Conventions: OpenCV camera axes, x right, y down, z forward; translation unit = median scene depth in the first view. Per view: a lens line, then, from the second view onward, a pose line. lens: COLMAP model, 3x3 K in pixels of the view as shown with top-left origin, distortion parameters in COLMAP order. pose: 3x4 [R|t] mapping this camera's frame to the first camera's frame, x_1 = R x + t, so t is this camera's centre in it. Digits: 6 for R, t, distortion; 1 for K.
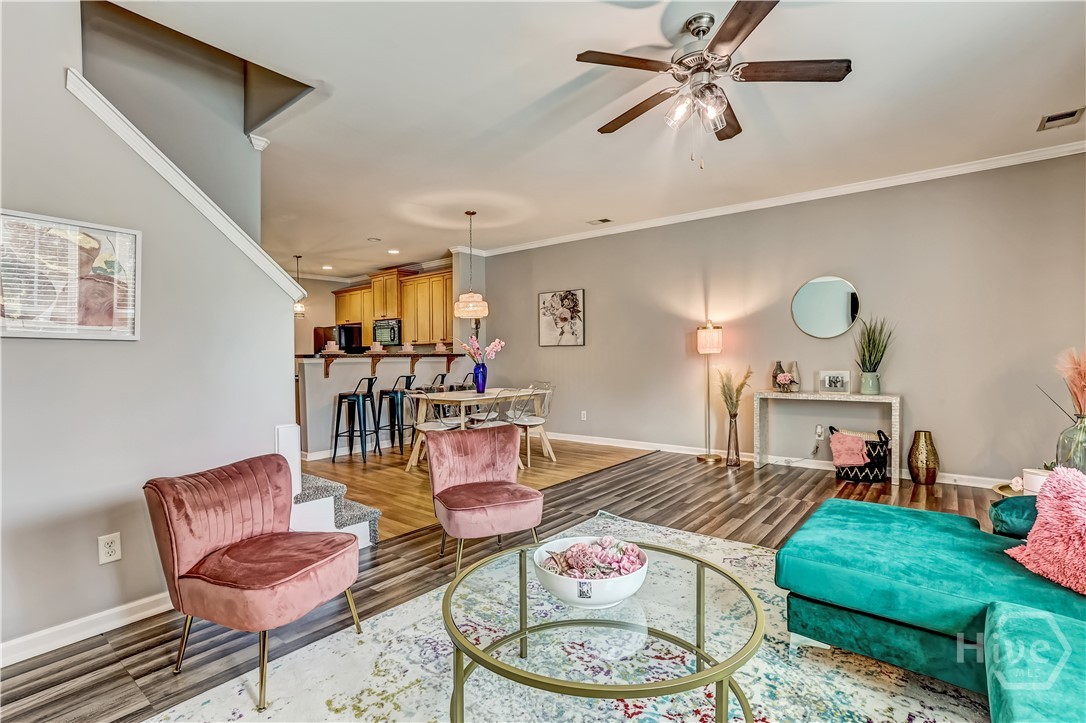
lens RADIAL K [[491.4, 0, 515.0], [0, 491.4, 356.5], [0, 0, 1]] dist [-0.000030, 0.000045]
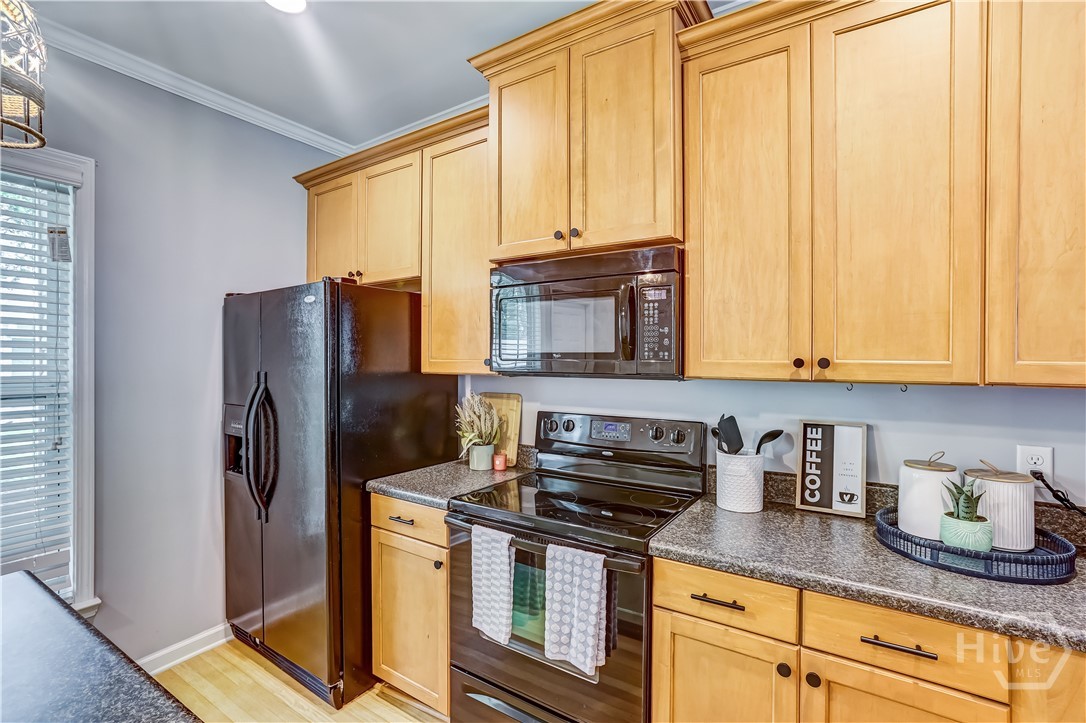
lens RADIAL K [[491.4, 0, 544.9], [0, 491.4, 362.5], [0, 0, 1]] dist [-0.000030, 0.000045]
pose [[0.989157, 0.011975, 0.146370, -0.403702], [-0.012746, 0.999909, 0.004334, -0.038161], [-0.146305, -0.006152, 0.989220, 1.046078]]
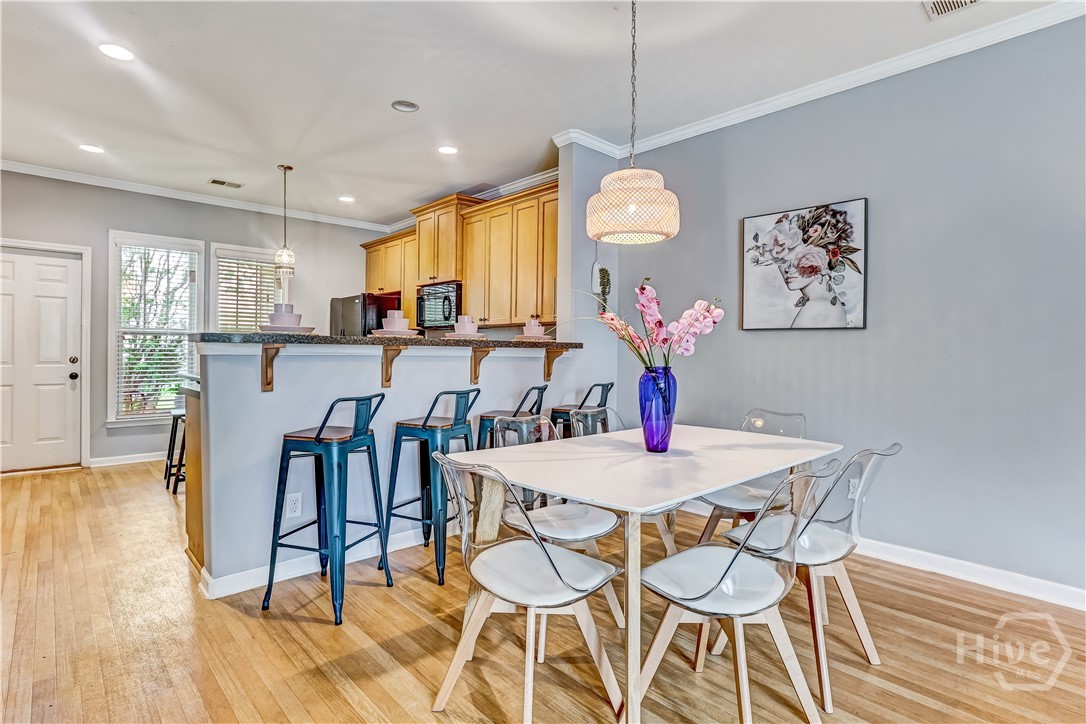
lens RADIAL K [[545.5, 0, 543.2], [0, 545.5, 357.9], [0, 0, 1]] dist [0.001693, 0.000071]
pose [[0.994373, 0.022981, -0.103416, -0.088663], [-0.021858, 0.999689, 0.011981, 0.003877], [0.103660, -0.009653, 0.994566, 0.477478]]
